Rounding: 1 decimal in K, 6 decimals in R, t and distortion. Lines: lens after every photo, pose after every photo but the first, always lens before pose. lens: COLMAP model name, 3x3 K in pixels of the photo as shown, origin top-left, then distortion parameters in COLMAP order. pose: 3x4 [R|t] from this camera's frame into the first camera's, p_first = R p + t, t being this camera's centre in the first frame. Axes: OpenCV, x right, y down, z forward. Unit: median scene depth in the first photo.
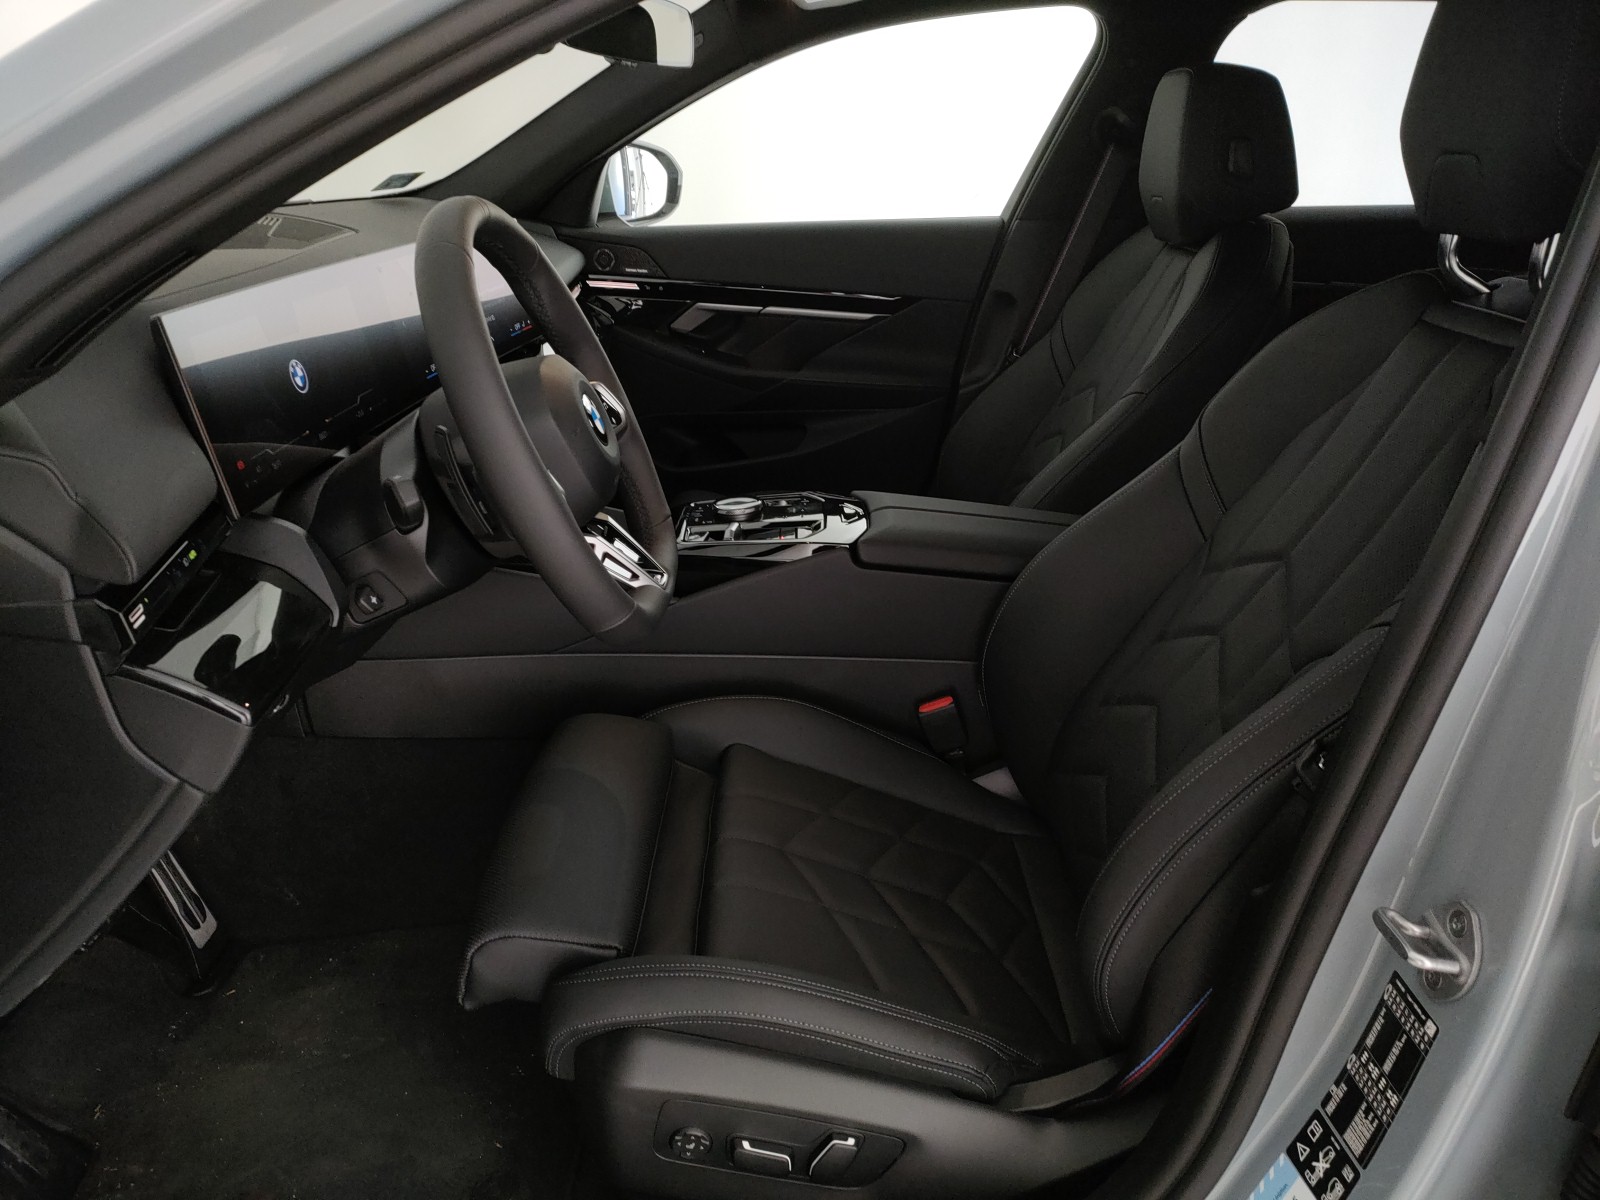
lens RADIAL K [[1159.5, 0, 806.9], [0, 1159.5, 606.6], [0, 0, 1]] dist [0.034450, -0.000298]
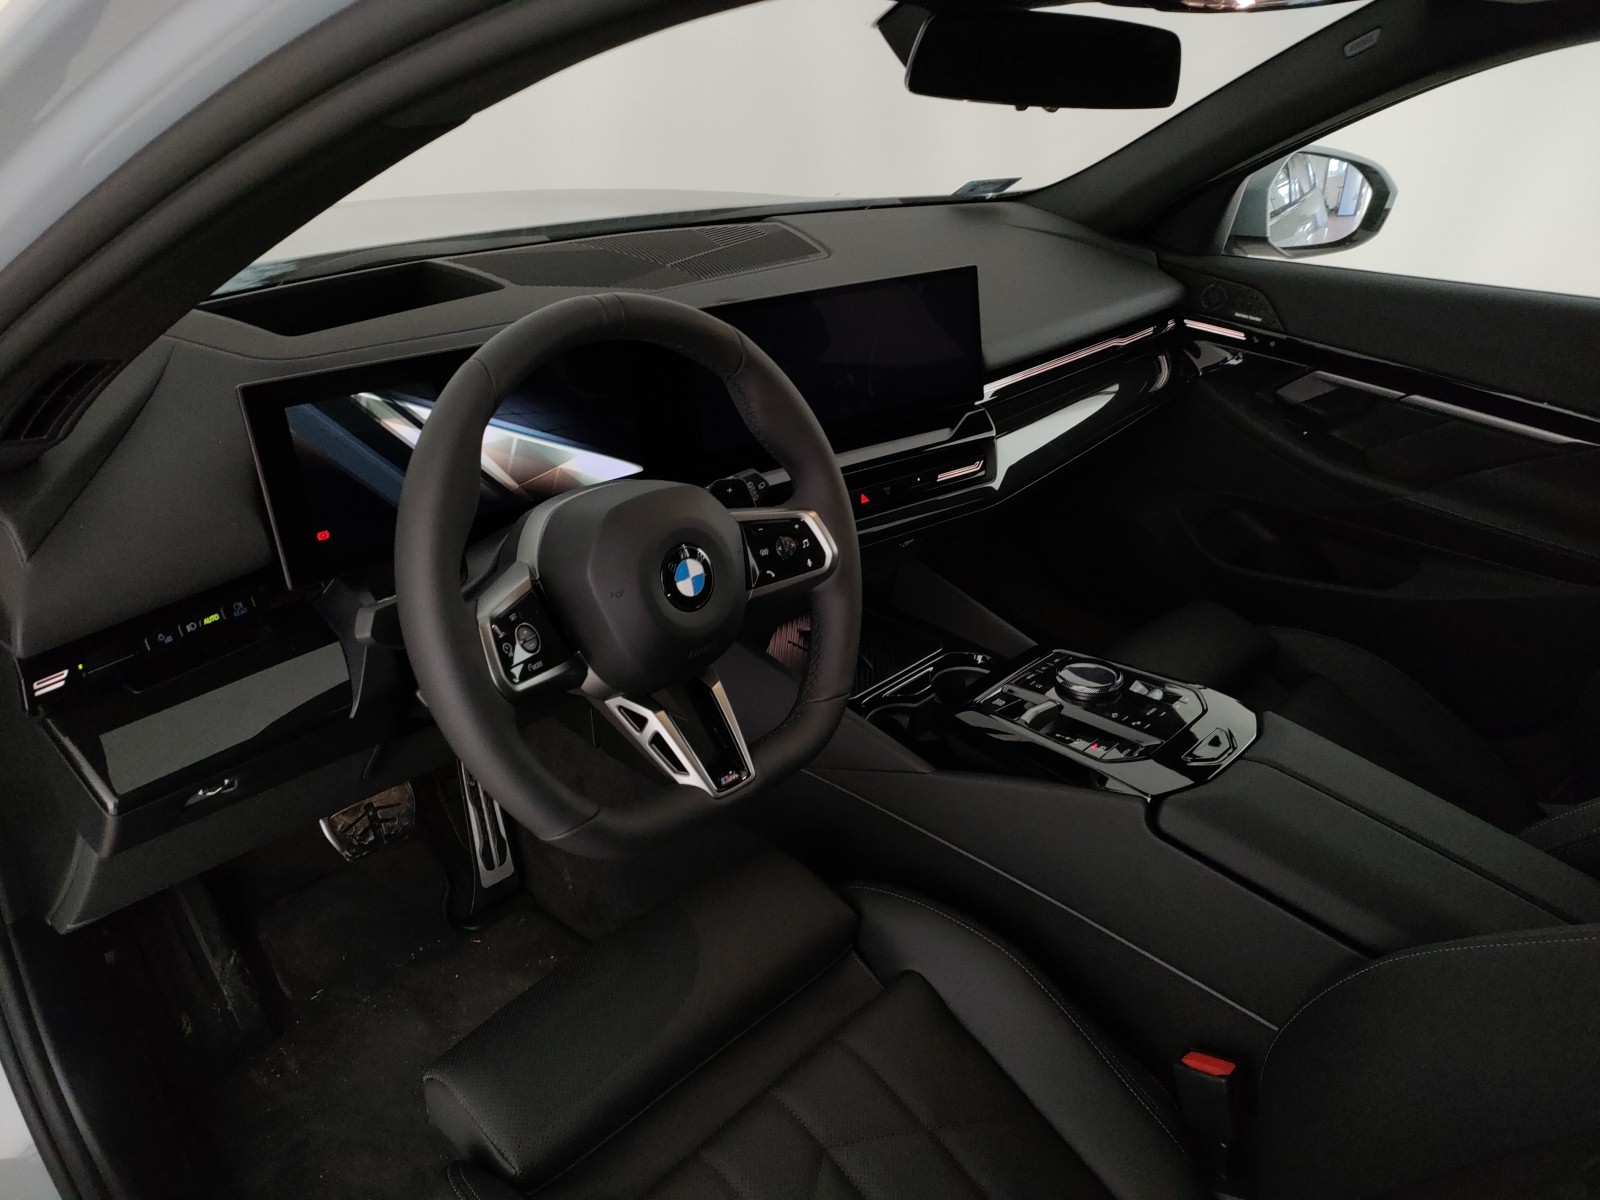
lens RADIAL K [[1159.5, 0, 806.9], [0, 1159.5, 606.6], [0, 0, 1]] dist [0.034450, -0.000298]
pose [[0.724472, 0.323585, -0.608632, 0.430398], [-0.287700, 0.944328, 0.159603, -0.333889], [0.626394, 0.059476, 0.777235, 0.476611]]
